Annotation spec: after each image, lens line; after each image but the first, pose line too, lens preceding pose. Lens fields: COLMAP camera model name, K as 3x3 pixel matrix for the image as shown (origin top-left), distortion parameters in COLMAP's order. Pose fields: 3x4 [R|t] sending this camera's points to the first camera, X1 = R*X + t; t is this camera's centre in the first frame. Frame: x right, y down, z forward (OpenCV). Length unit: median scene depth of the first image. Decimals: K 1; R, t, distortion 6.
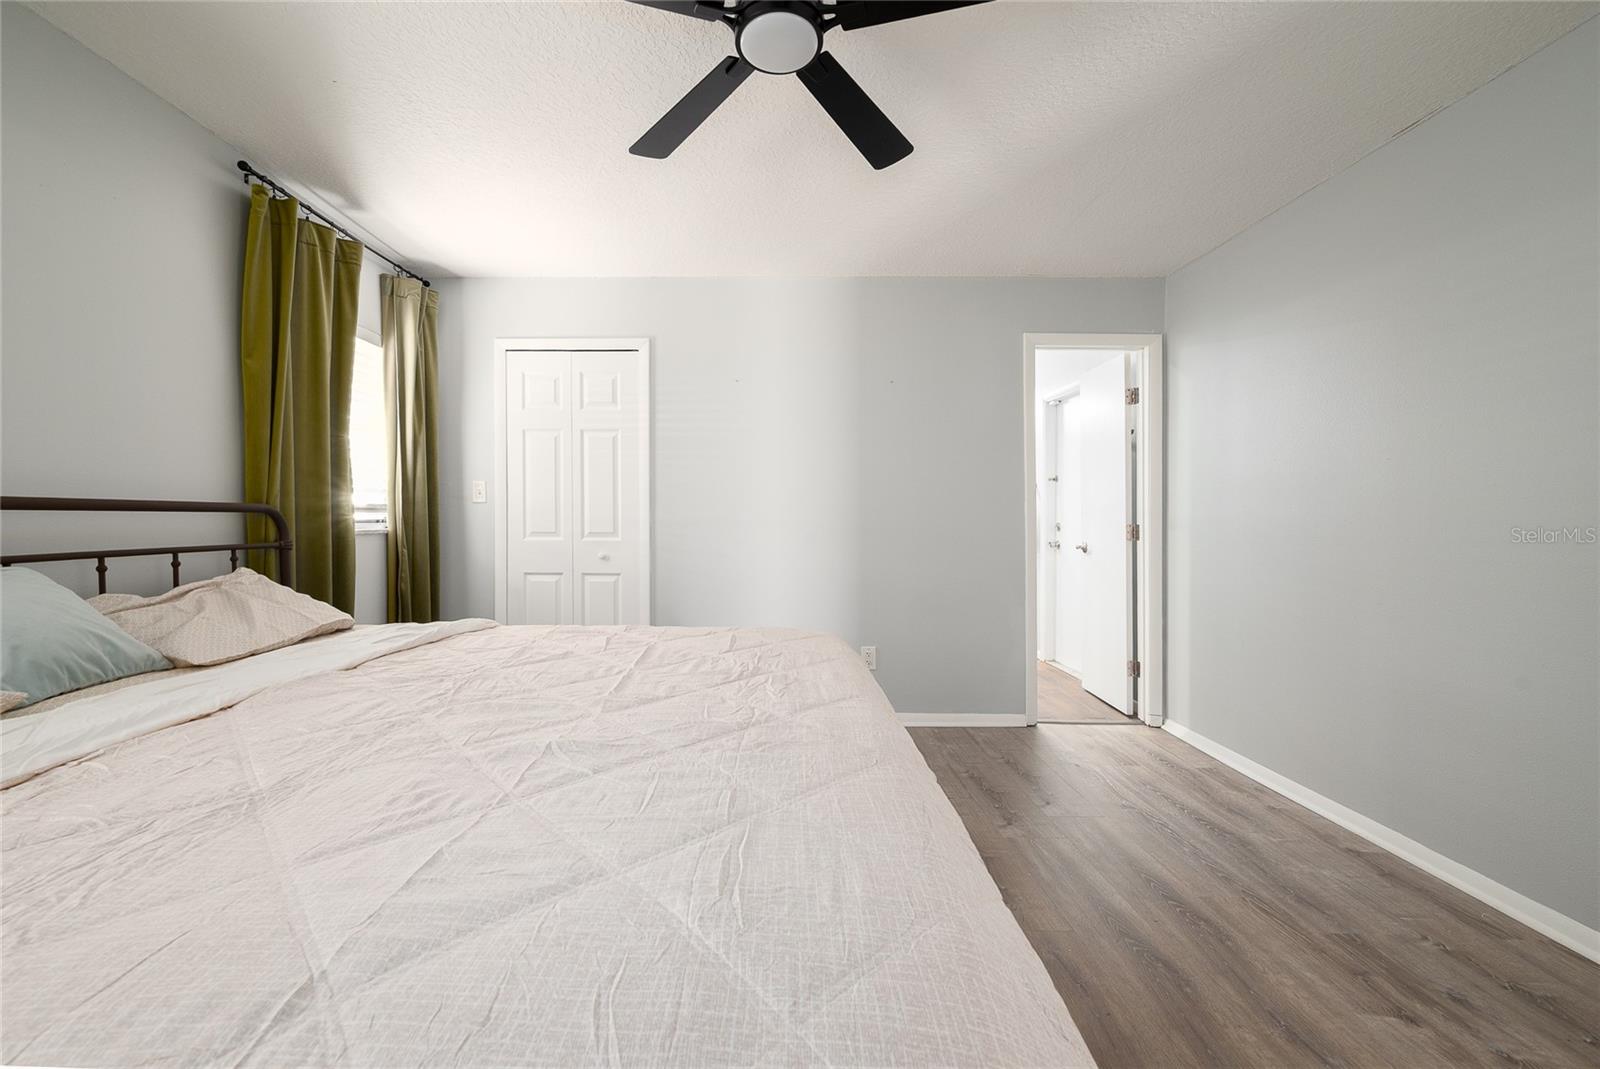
lens RADIAL K [[646.2, 0, 750.1], [0, 646.2, 532.3], [0, 0, 1]] dist [0.001149, 0.000099]
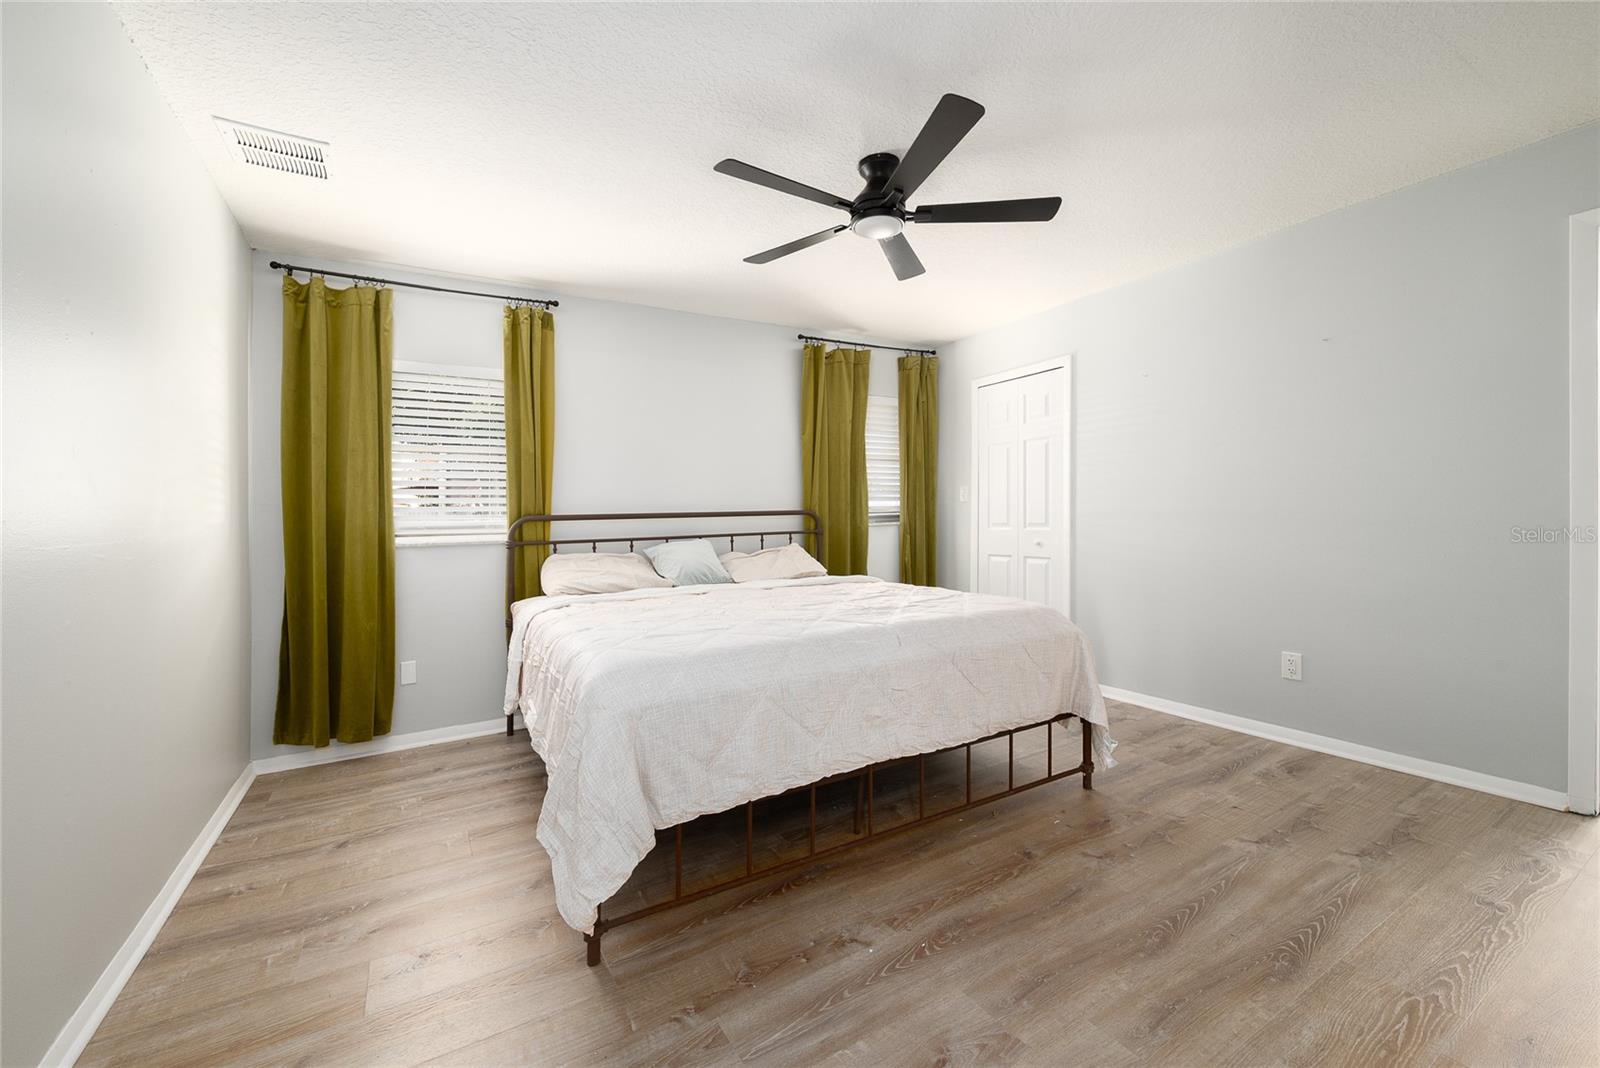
lens RADIAL K [[643.5, 0, 808.2], [0, 643.5, 534.8], [0, 0, 1]] dist [-0.002009, 0.000218]
pose [[0.527435, 0.012530, -0.849503, 0.694303], [0.008828, 0.999756, 0.020227, -0.007510], [0.849550, -0.018168, 0.527196, -0.010396]]
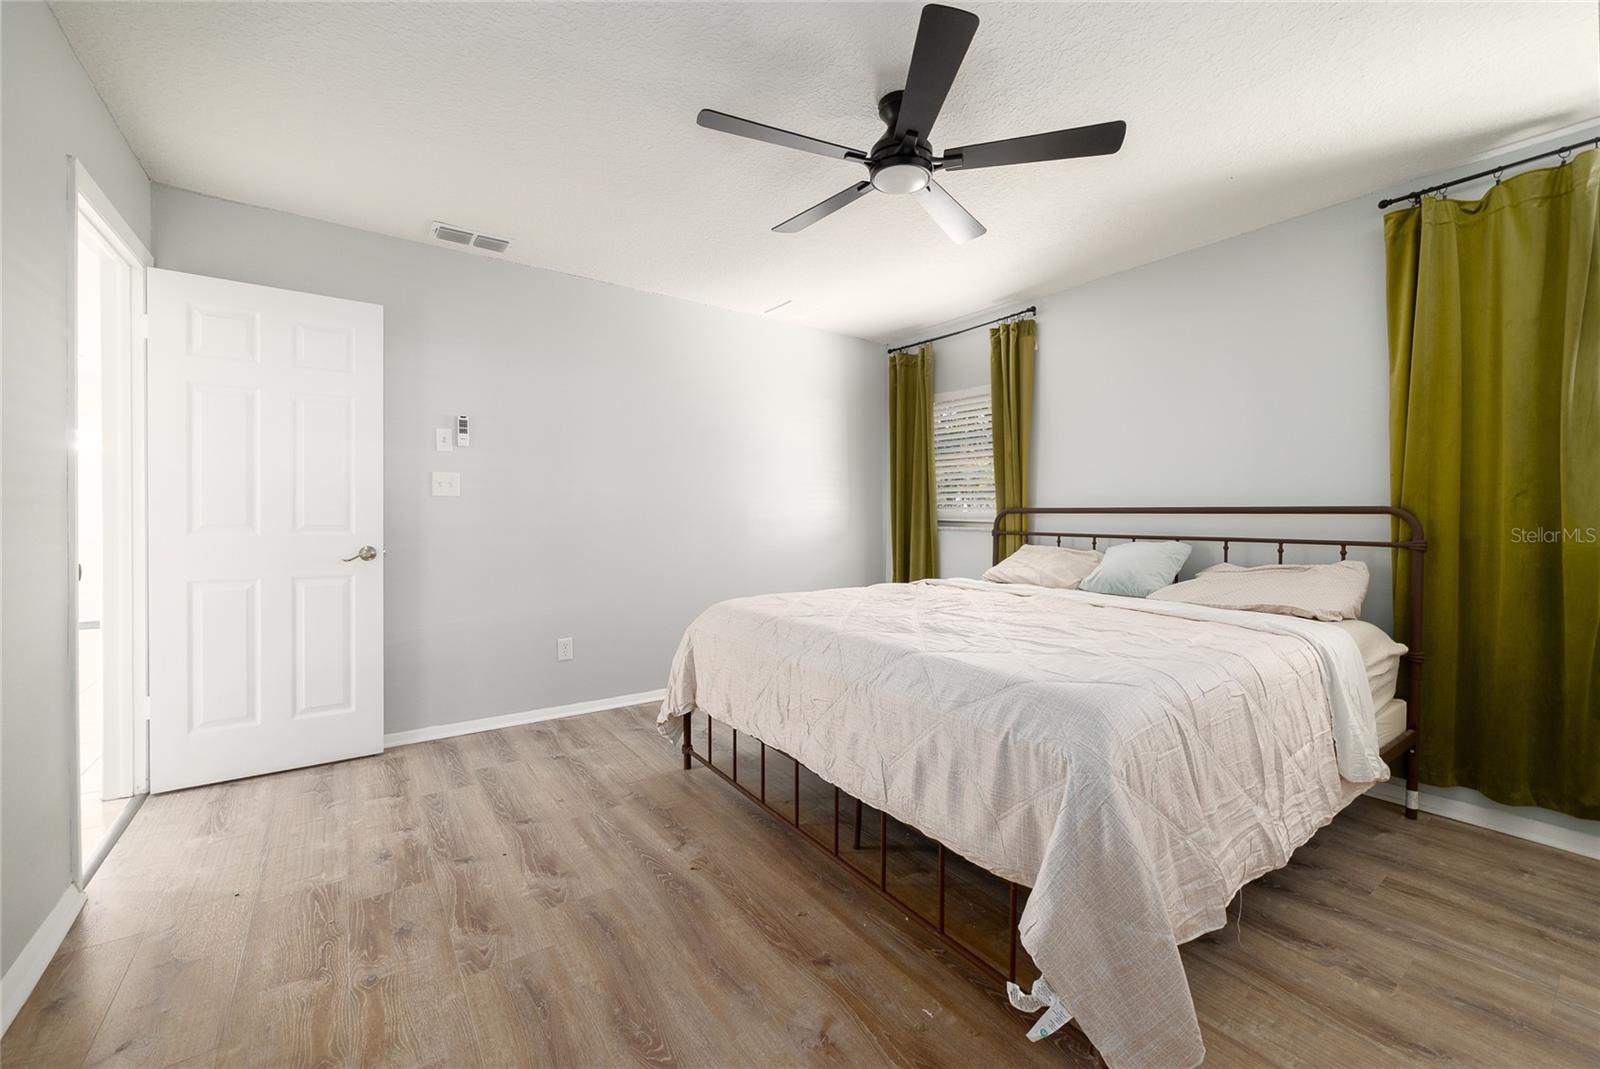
lens RADIAL K [[643.5, 0, 808.2], [0, 643.5, 535.3], [0, 0, 1]] dist [-0.002009, 0.000218]
pose [[-0.805083, 0.021550, -0.592770, 0.546848], [-0.011046, 0.998622, 0.051307, -0.031663], [0.593059, 0.047855, -0.803736, 1.016957]]
